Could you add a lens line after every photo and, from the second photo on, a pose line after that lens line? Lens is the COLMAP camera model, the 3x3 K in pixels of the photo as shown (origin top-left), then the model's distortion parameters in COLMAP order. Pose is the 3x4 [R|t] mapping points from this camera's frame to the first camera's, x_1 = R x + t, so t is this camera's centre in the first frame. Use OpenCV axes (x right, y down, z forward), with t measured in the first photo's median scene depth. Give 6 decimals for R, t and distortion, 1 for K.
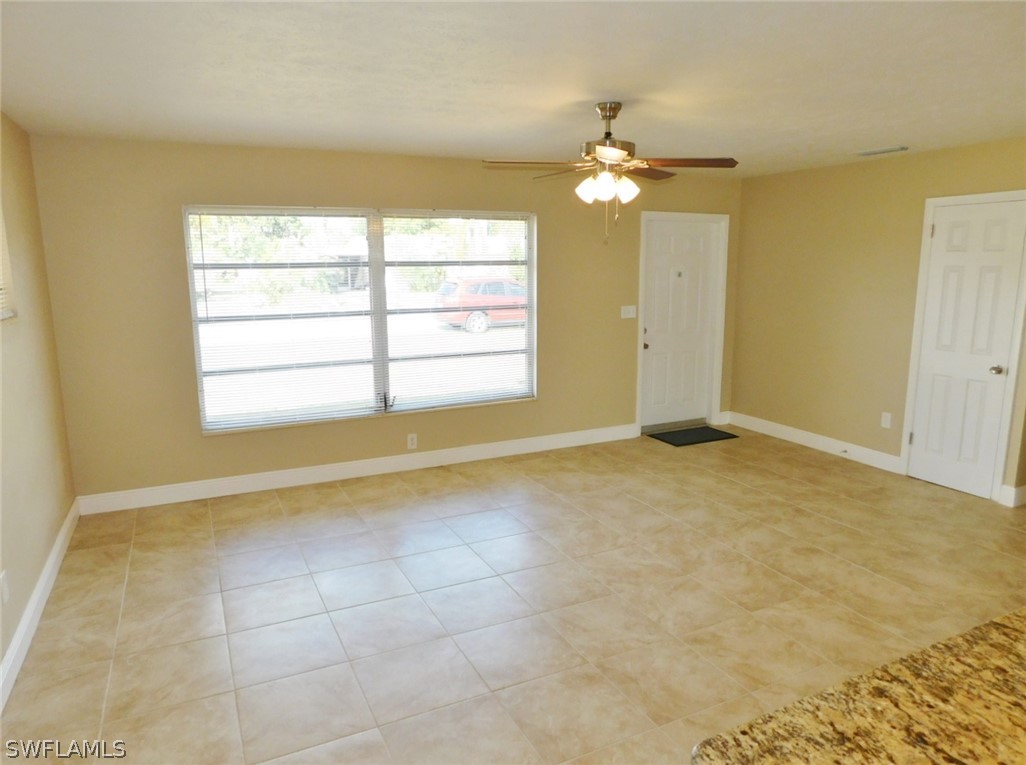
lens RADIAL K [[678.1, 0, 511.9], [0, 678.1, 381.7], [0, 0, 1]] dist [-0.066482, 0.052923]
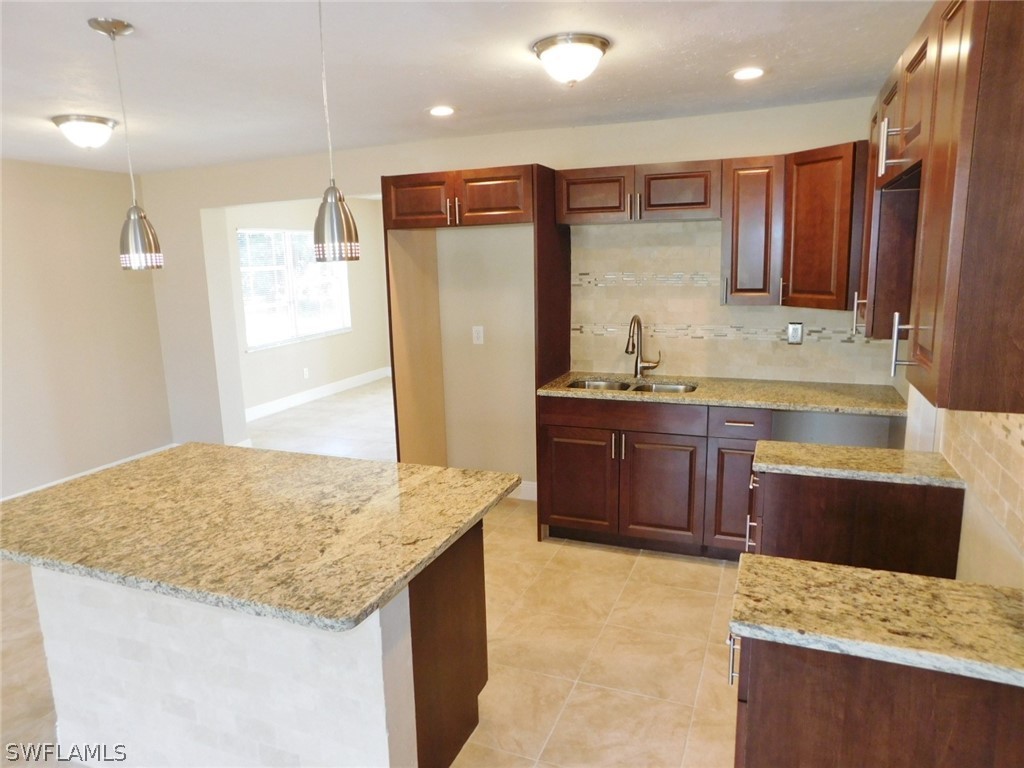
lens RADIAL K [[676.7, 0, 513.5], [0, 676.7, 386.8], [0, 0, 1]] dist [-0.066482, 0.052923]
pose [[-0.667327, -0.117904, 0.735373, -0.189564], [0.163900, 0.939934, 0.299436, -0.049432], [-0.726506, 0.320349, -0.607919, 0.302058]]
